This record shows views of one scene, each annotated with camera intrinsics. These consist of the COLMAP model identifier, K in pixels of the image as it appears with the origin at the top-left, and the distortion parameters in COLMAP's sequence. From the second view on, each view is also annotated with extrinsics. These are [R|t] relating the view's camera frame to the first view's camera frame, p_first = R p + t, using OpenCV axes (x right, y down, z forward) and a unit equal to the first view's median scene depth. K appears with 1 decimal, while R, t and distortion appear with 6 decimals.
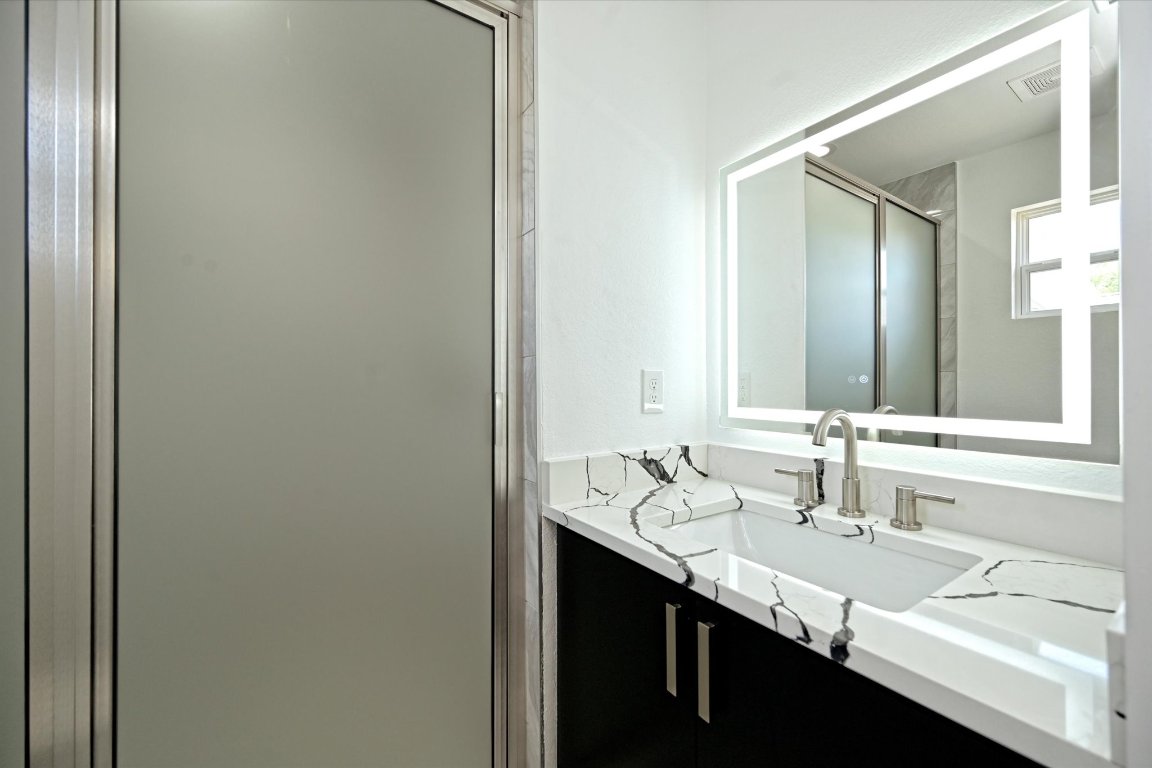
lens RADIAL K [[452.1, 0, 576.0], [0, 452.1, 382.2], [0, 0, 1]] dist [-0.001638, 0.000303]
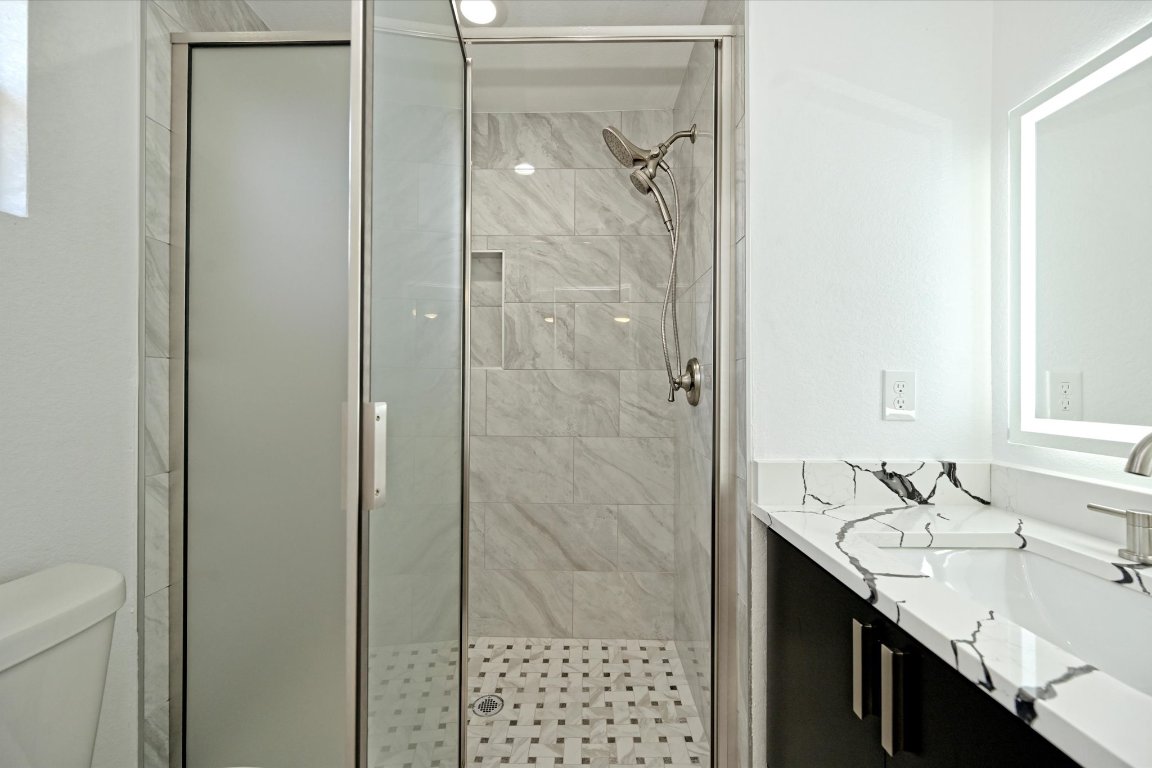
lens RADIAL K [[452.1, 0, 576.0], [0, 452.1, 382.2], [0, 0, 1]] dist [-0.001638, 0.000303]
pose [[0.827662, 0.004166, -0.561212, 0.170441], [-0.005392, 0.999985, -0.000528, -0.001067], [0.561201, 0.003463, 0.827672, -0.075290]]
